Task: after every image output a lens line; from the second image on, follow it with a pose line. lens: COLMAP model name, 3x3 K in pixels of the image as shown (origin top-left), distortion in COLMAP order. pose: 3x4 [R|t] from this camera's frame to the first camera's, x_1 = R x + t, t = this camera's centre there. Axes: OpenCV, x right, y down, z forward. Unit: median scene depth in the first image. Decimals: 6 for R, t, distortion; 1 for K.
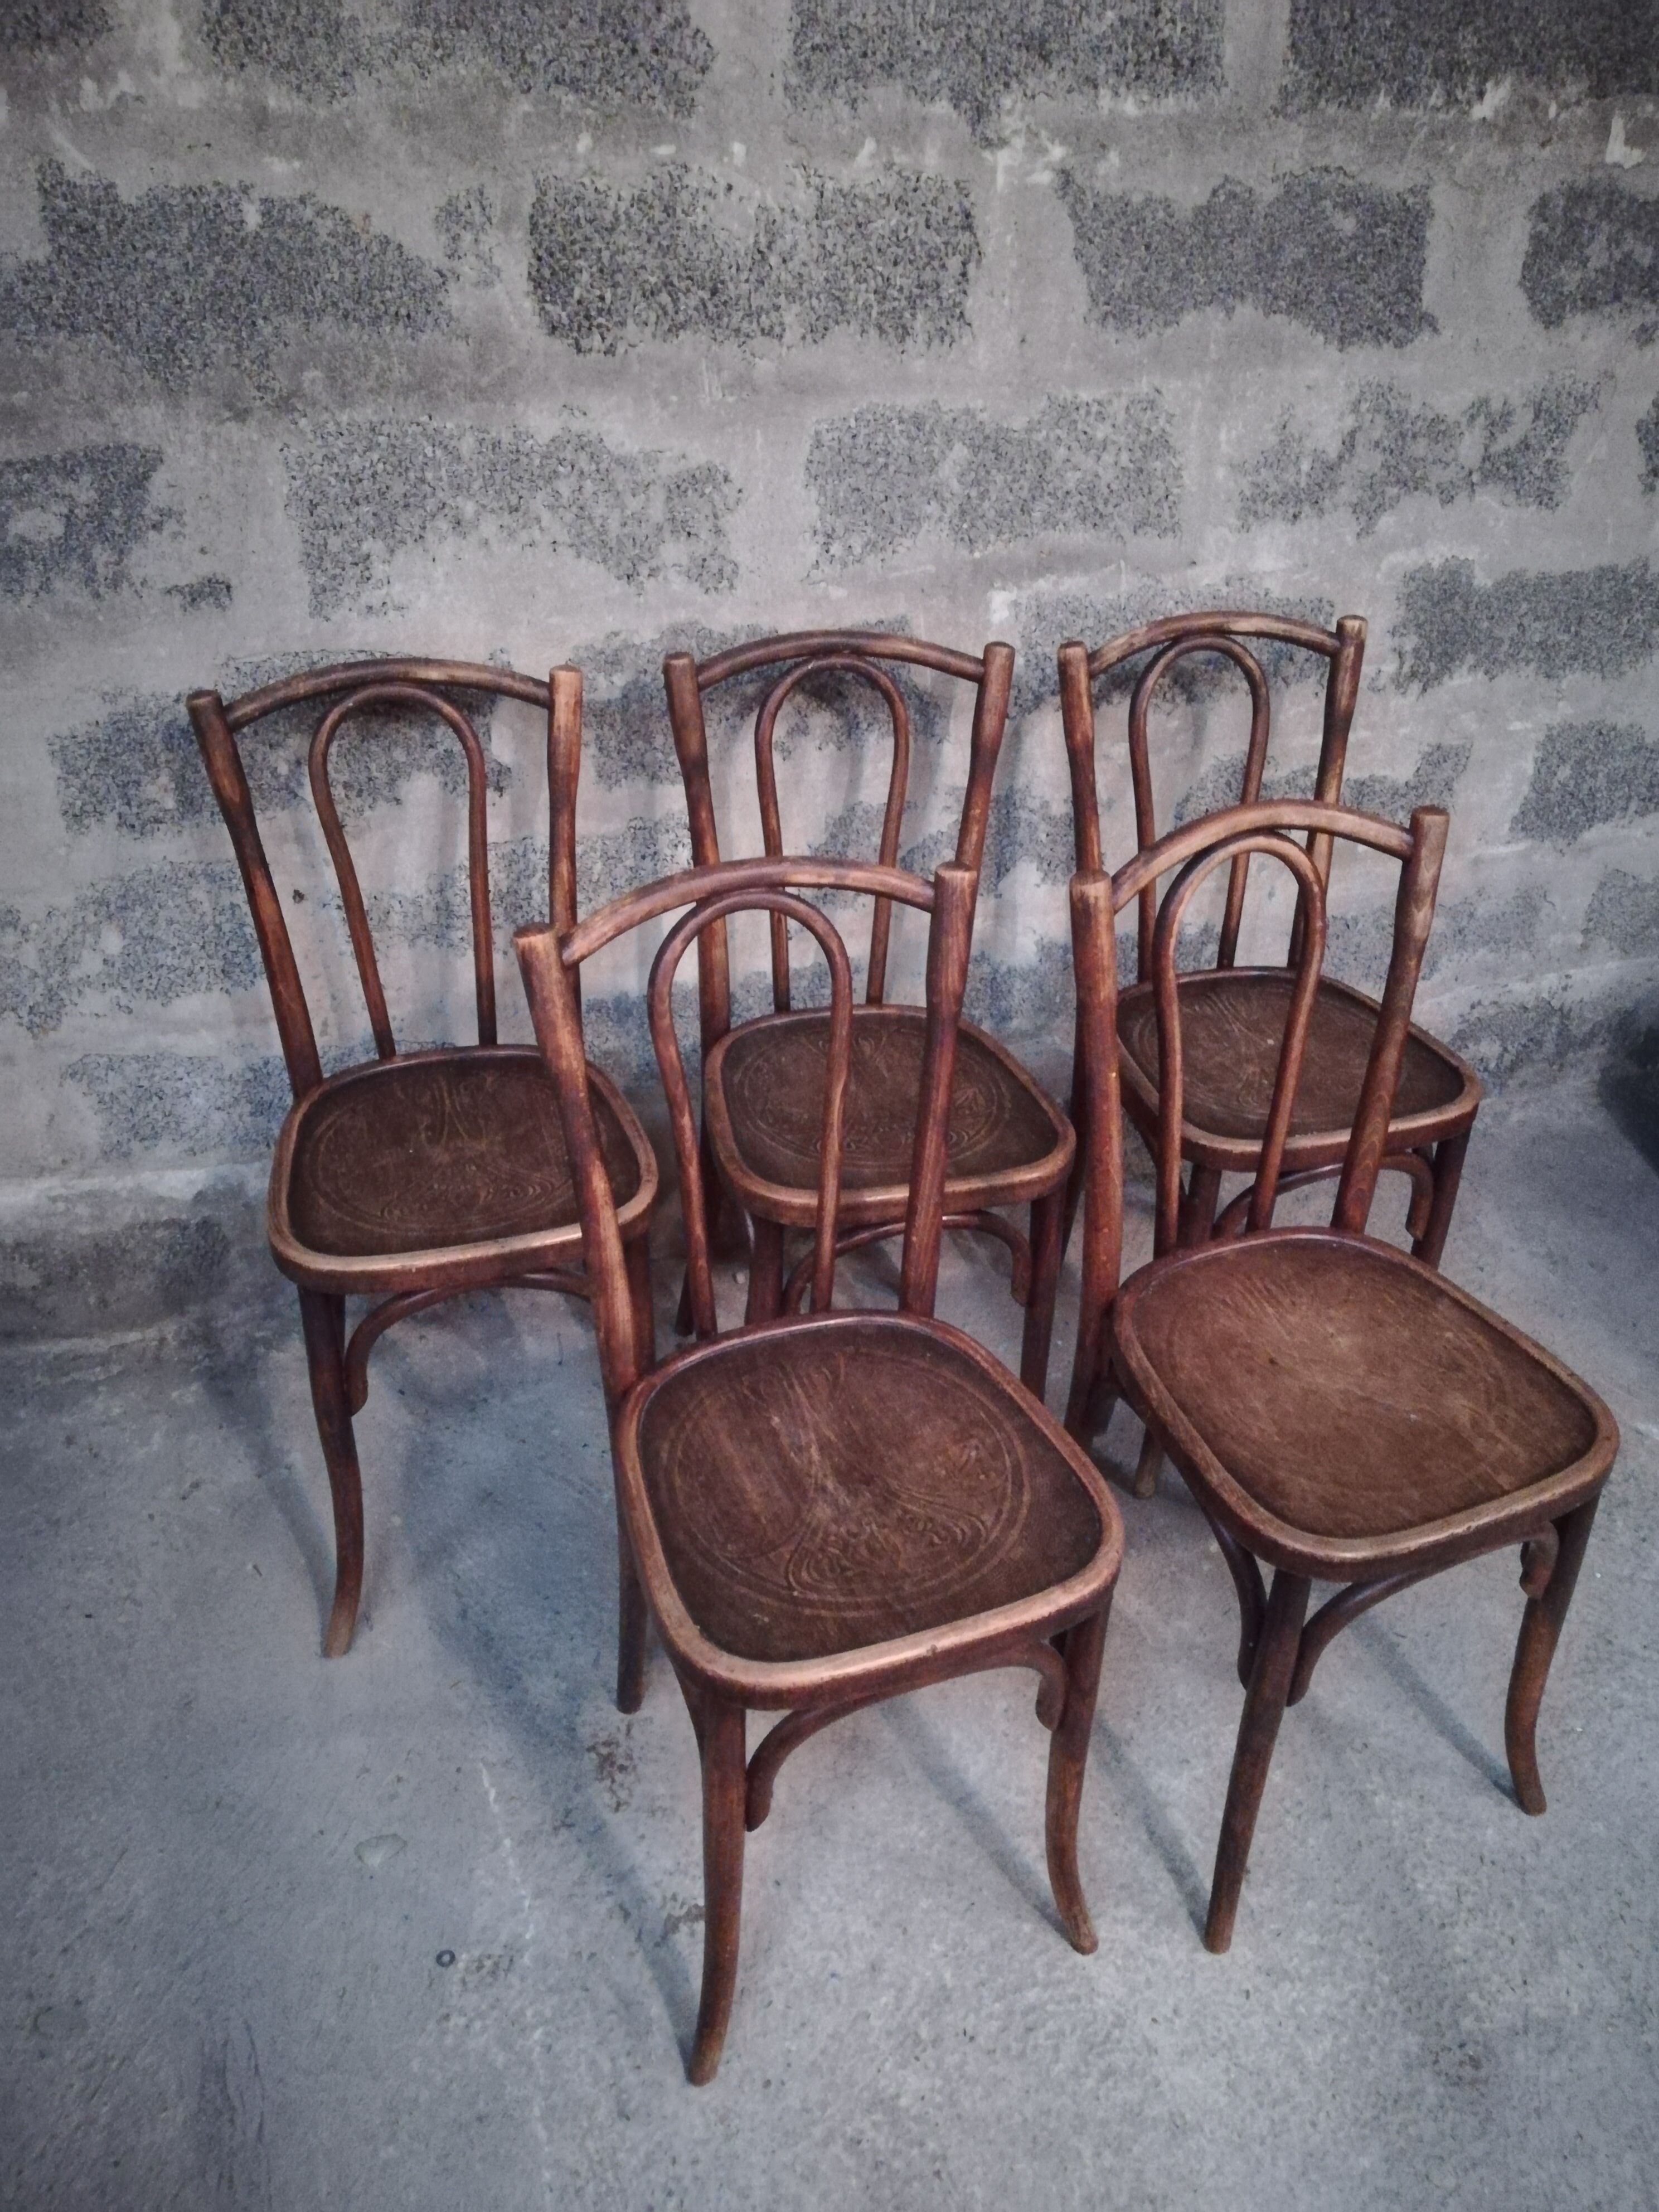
lens RADIAL K [[1732.0, 0, 820.6], [0, 1732.0, 1111.5], [0, 0, 1]] dist [0.049293, -0.069177]
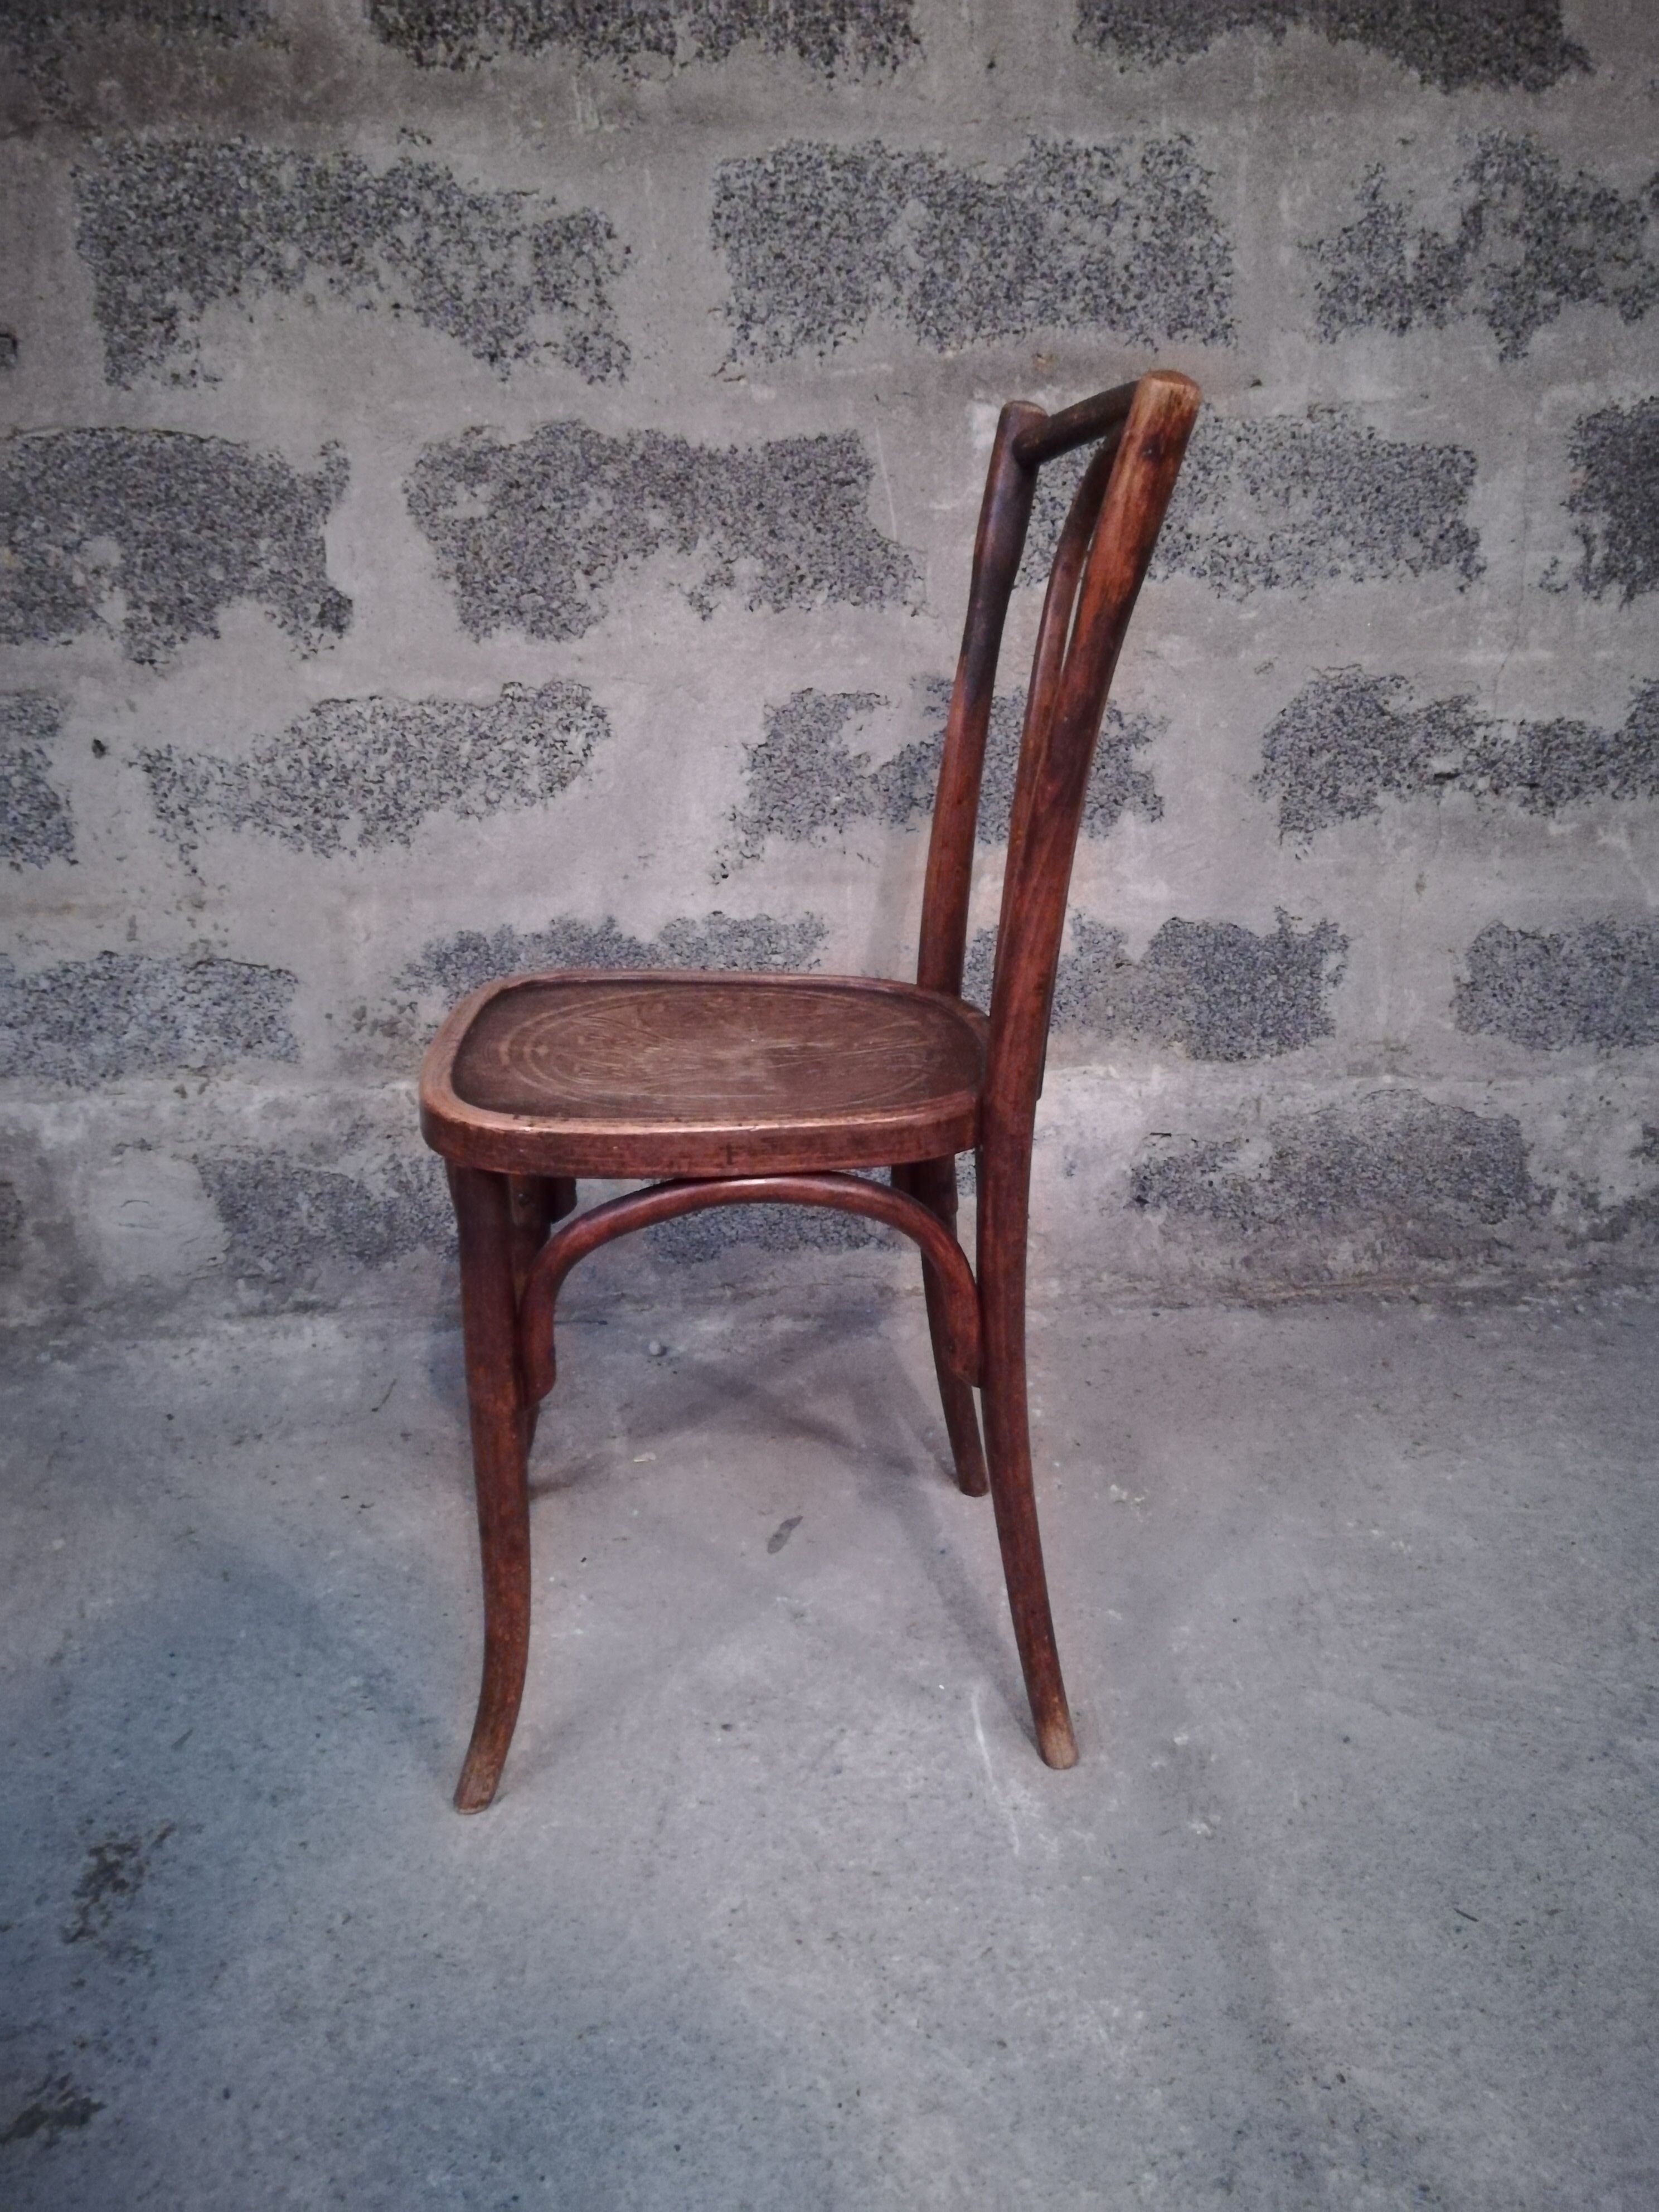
lens RADIAL K [[1732.0, 0, 826.7], [0, 1732.0, 1102.1], [0, 0, 1]] dist [0.049293, -0.069177]
pose [[0.965116, 0.048910, -0.257215, 0.264315], [-0.112492, 0.964562, -0.238674, 0.204089], [0.236426, 0.259282, 0.936416, 0.354765]]
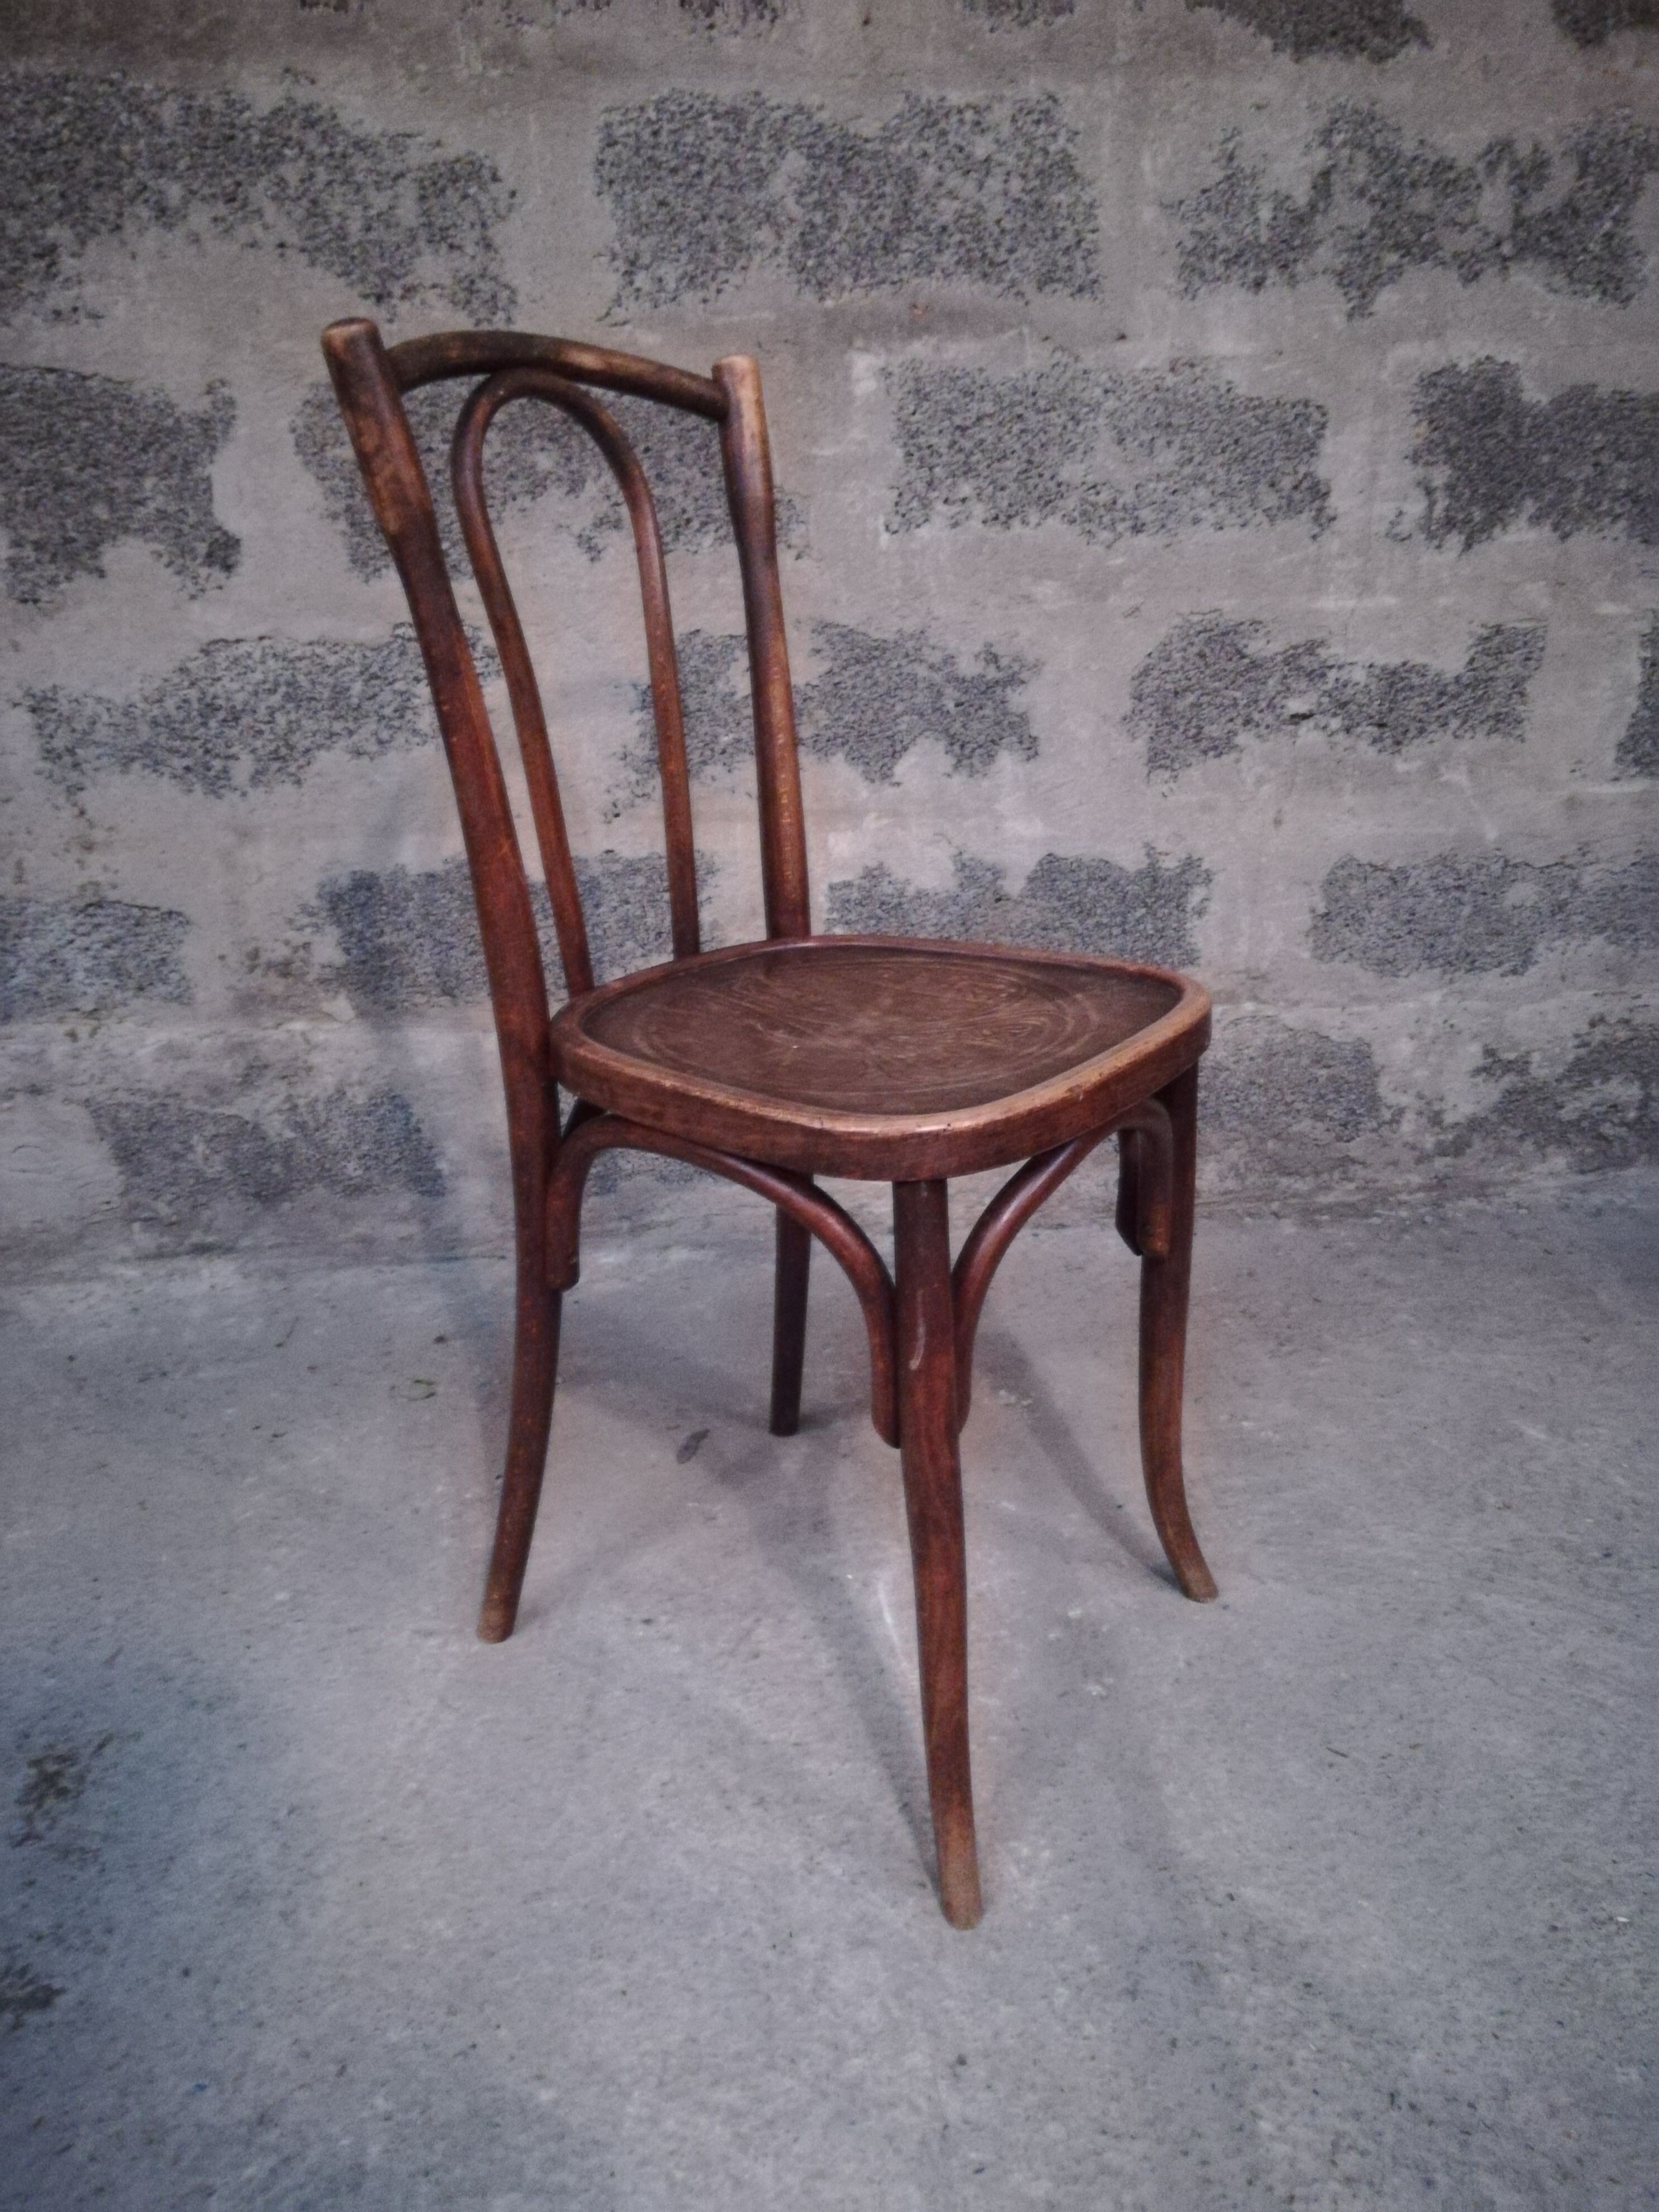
lens RADIAL K [[1732.0, 0, 825.2], [0, 1732.0, 1102.0], [0, 0, 1]] dist [0.049293, -0.069177]
pose [[0.983300, 0.036264, -0.178341, 0.254855], [-0.076682, 0.971268, -0.225297, 0.228938], [0.165047, 0.235210, 0.957829, 0.326128]]
